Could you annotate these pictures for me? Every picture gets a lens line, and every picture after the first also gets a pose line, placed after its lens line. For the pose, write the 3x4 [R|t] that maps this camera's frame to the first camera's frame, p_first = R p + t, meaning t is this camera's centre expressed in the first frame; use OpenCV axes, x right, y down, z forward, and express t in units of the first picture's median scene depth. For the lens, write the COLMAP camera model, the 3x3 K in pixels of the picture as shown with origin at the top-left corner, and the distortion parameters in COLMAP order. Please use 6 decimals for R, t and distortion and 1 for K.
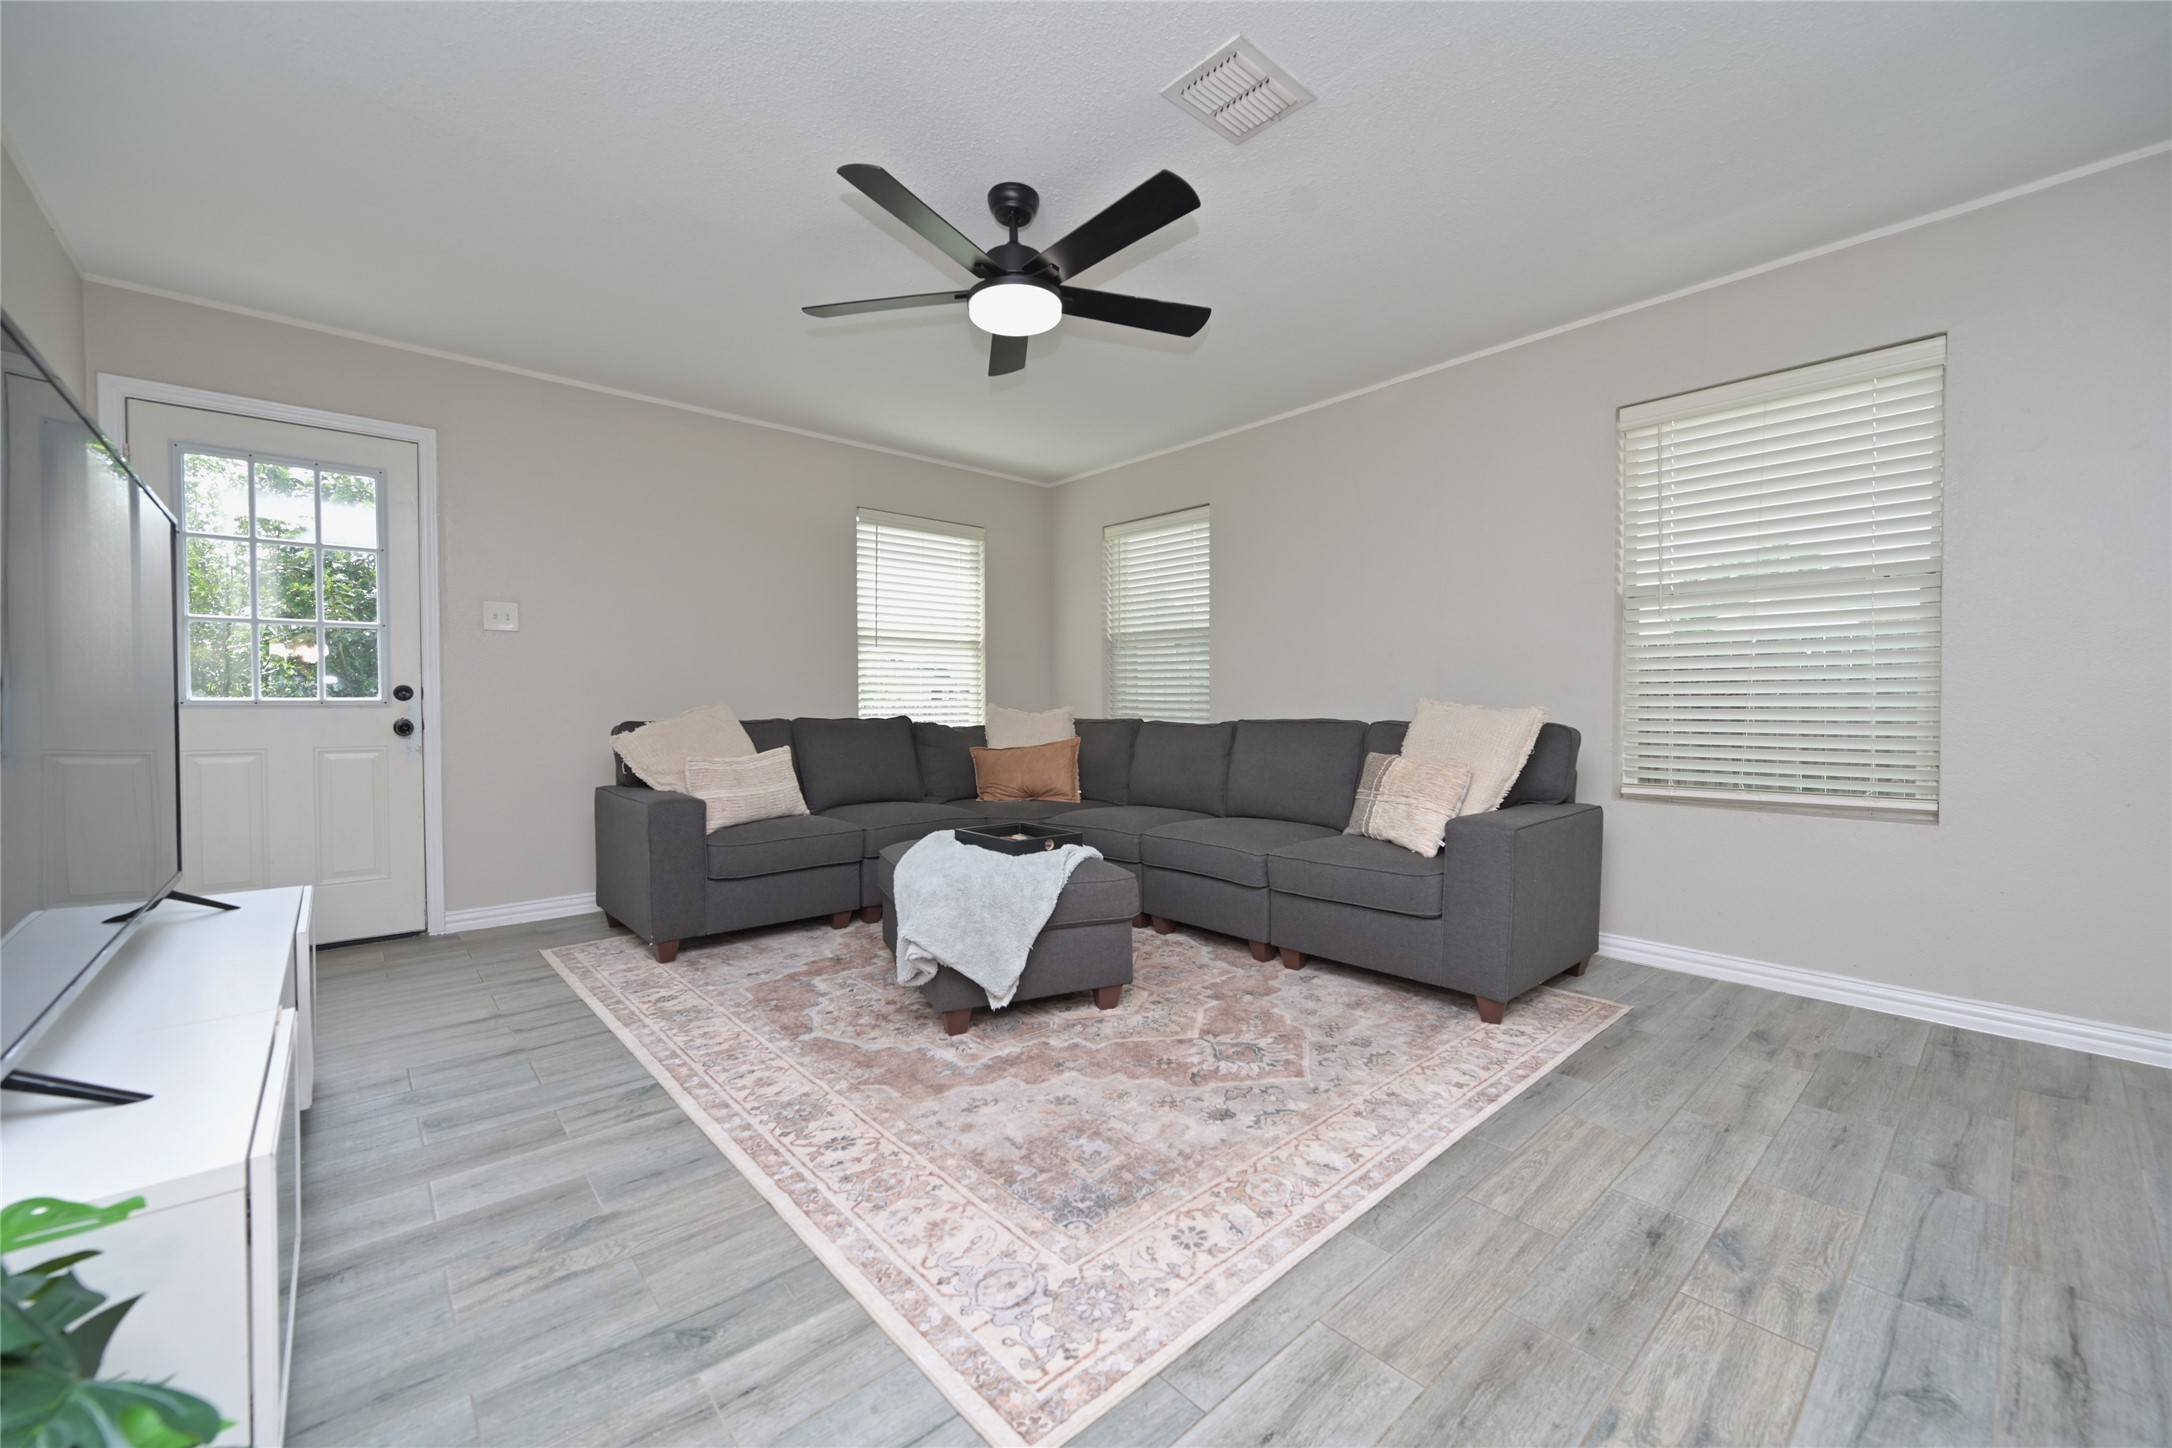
lens RADIAL K [[843.5, 0, 1090.2], [0, 843.5, 724.4], [0, 0, 1]] dist [0.001354, -0.000064]
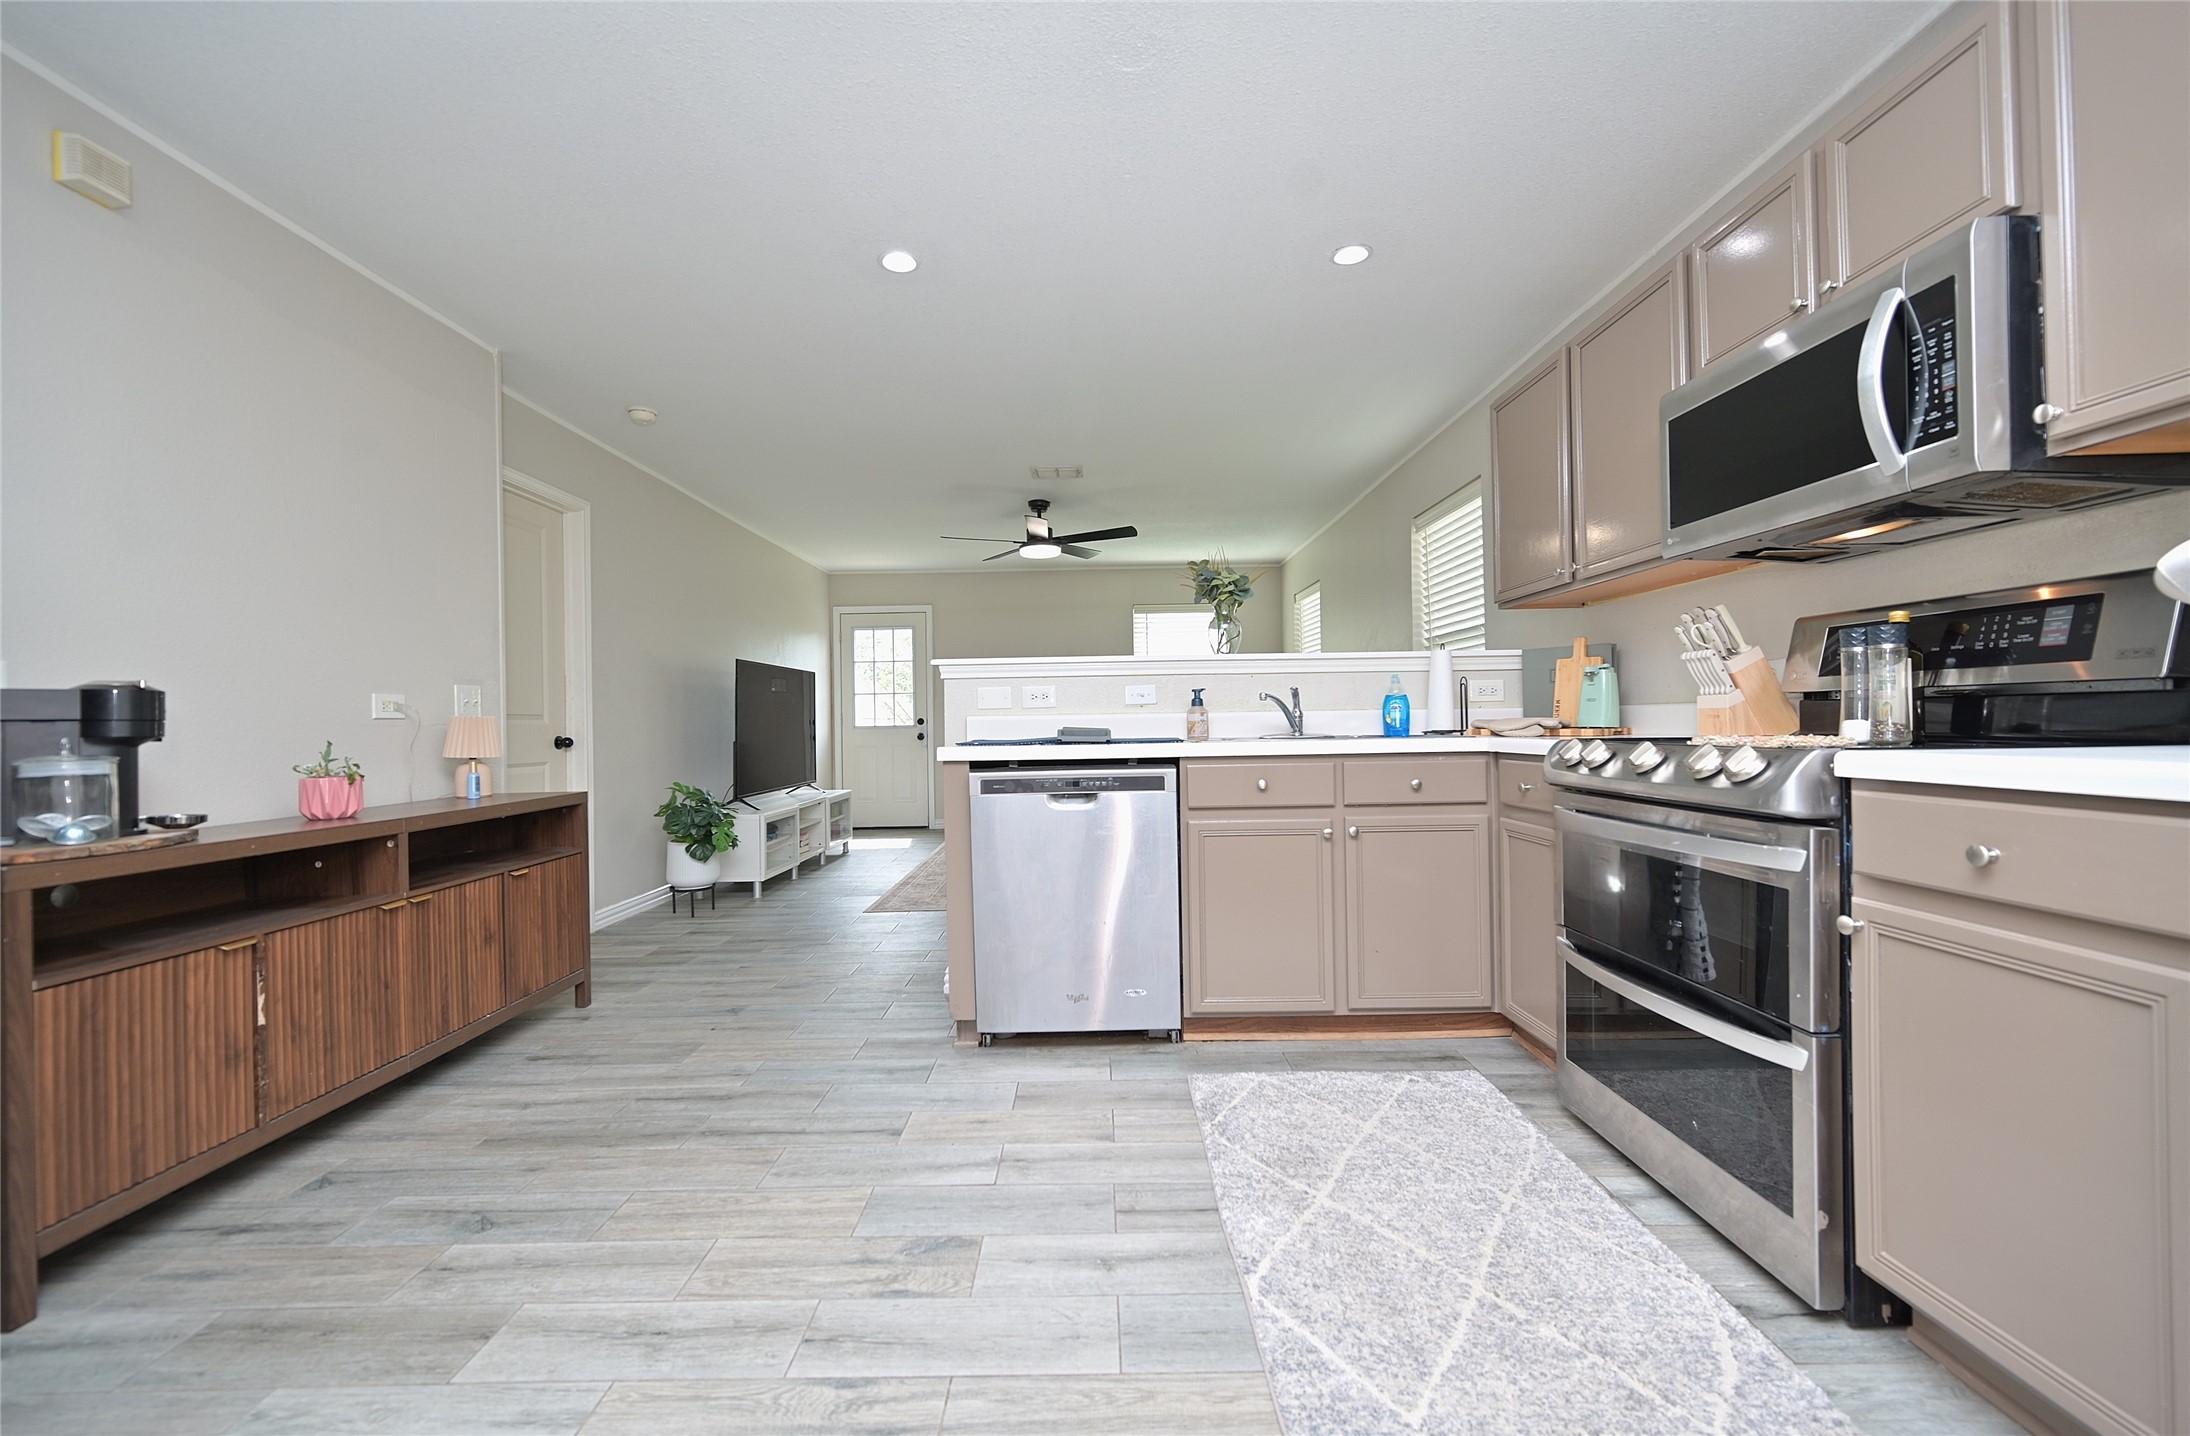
lens RADIAL K [[874.6, 0, 1091.1], [0, 874.6, 717.8], [0, 0, 1]] dist [0.000561, -0.000617]
pose [[0.741216, -0.016625, -0.671061, 1.120098], [0.006494, 0.999824, -0.017597, -0.001885], [0.671235, 0.008685, 0.741194, -0.448769]]
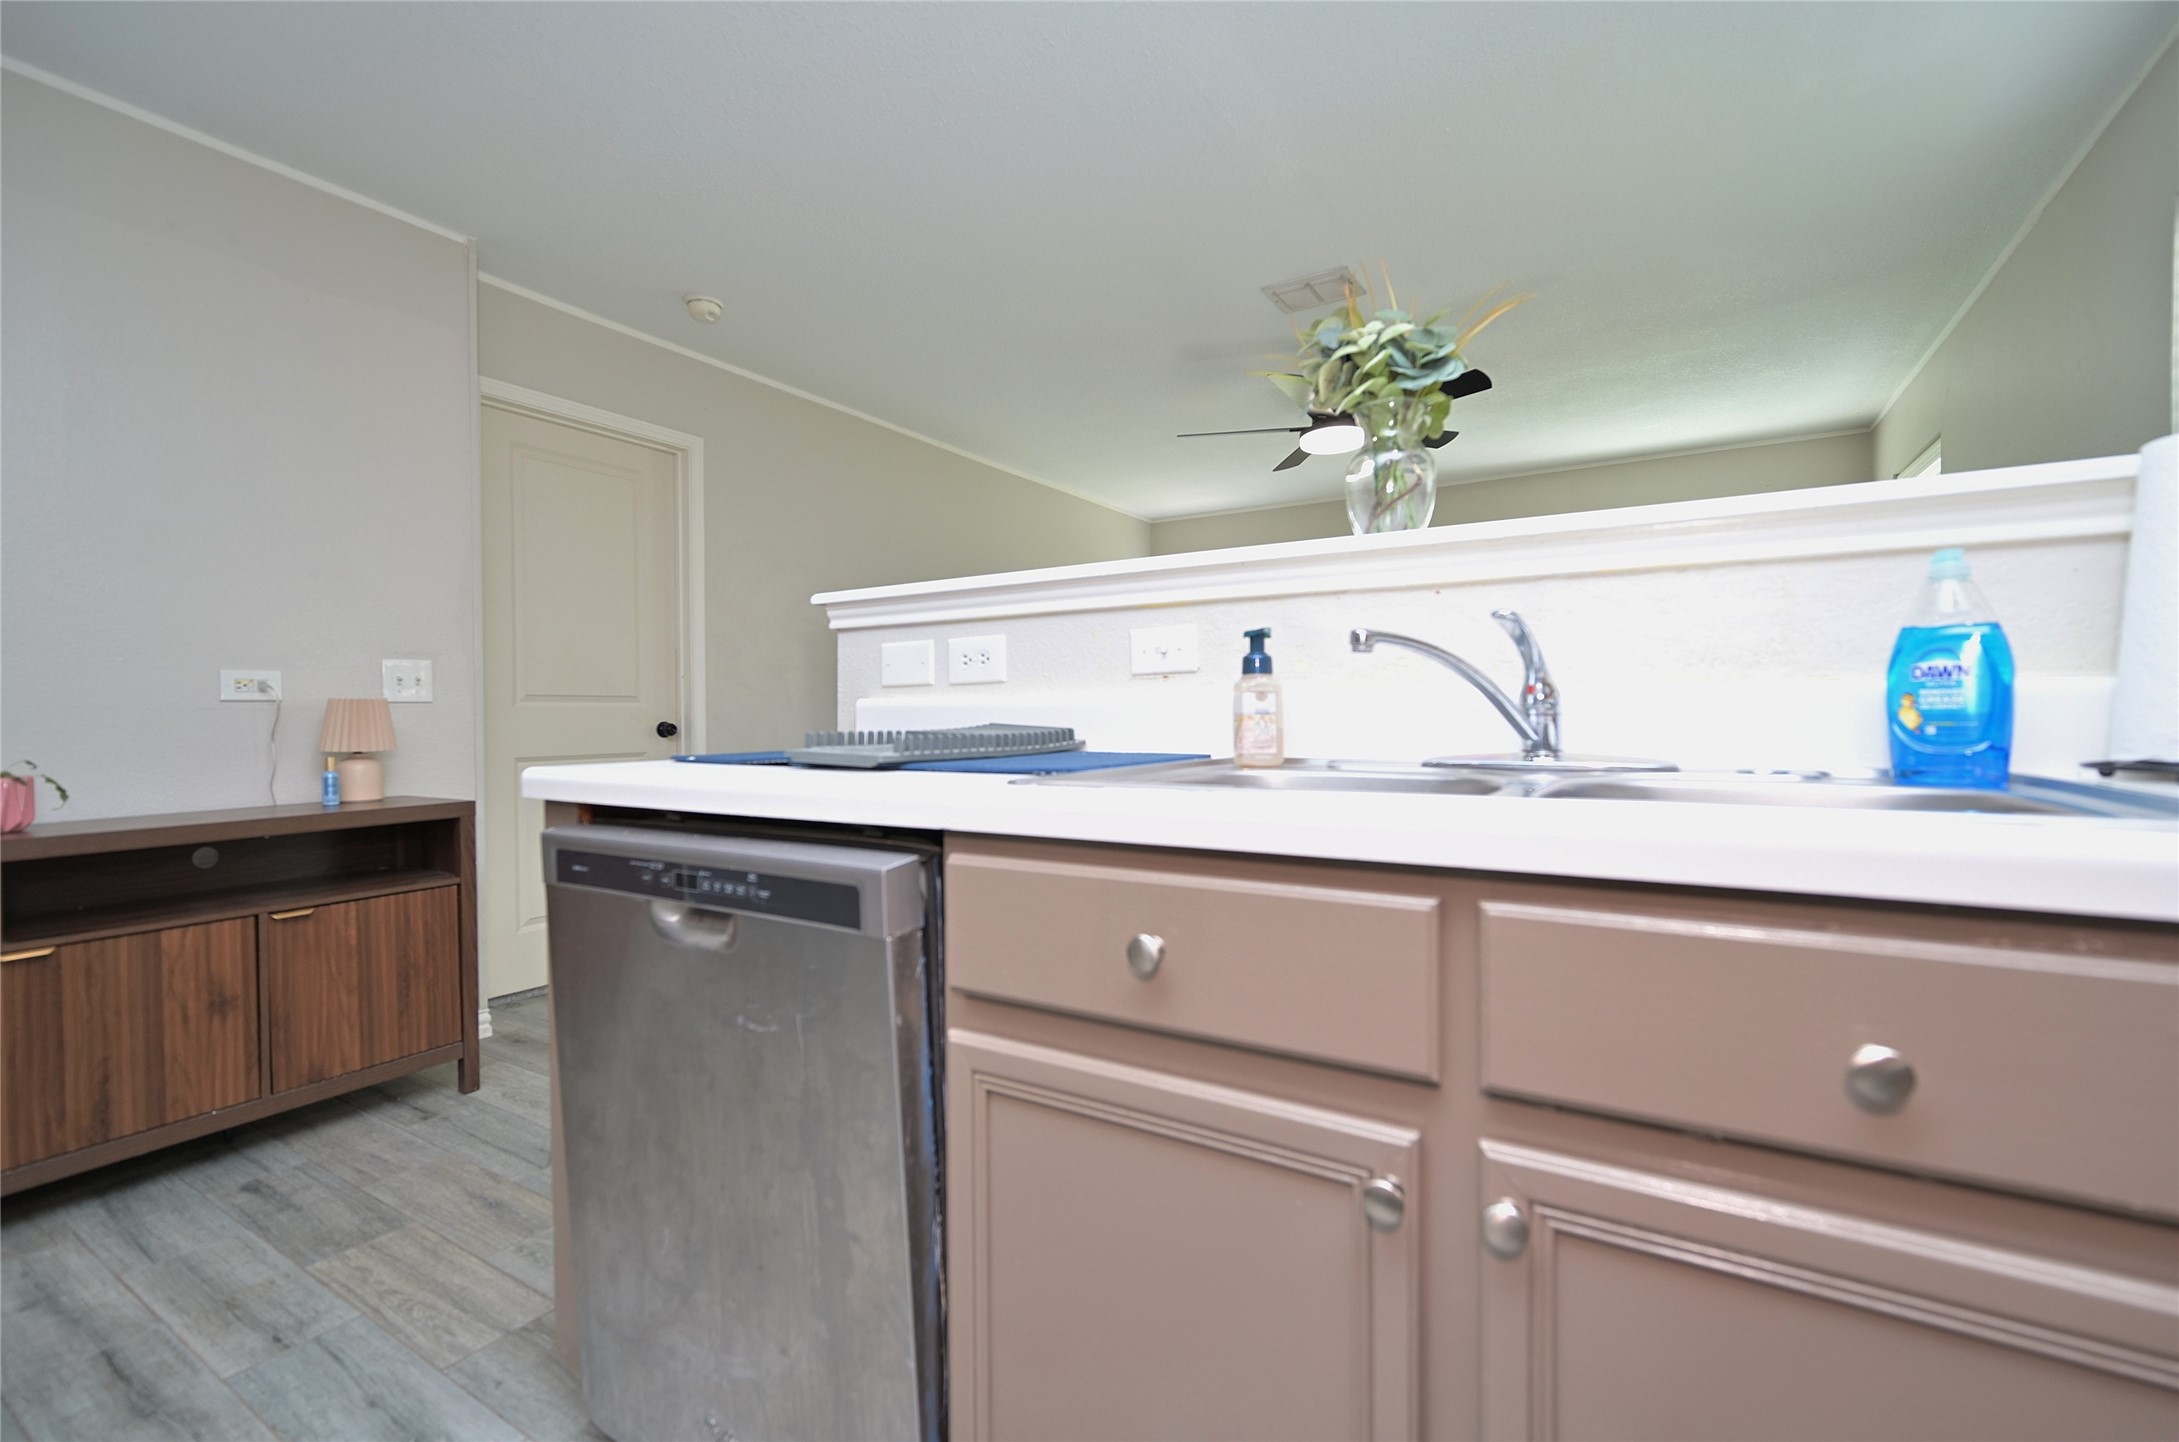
lens RADIAL K [[930.3, 0, 1087.4], [0, 930.3, 721.7], [0, 0, 1]] dist [-0.000180, 0.000275]
pose [[0.281486, 0.007144, -0.959539, 0.931181], [-0.006292, 0.999965, 0.005599, -0.011963], [0.959545, 0.004461, 0.281521, 0.123795]]
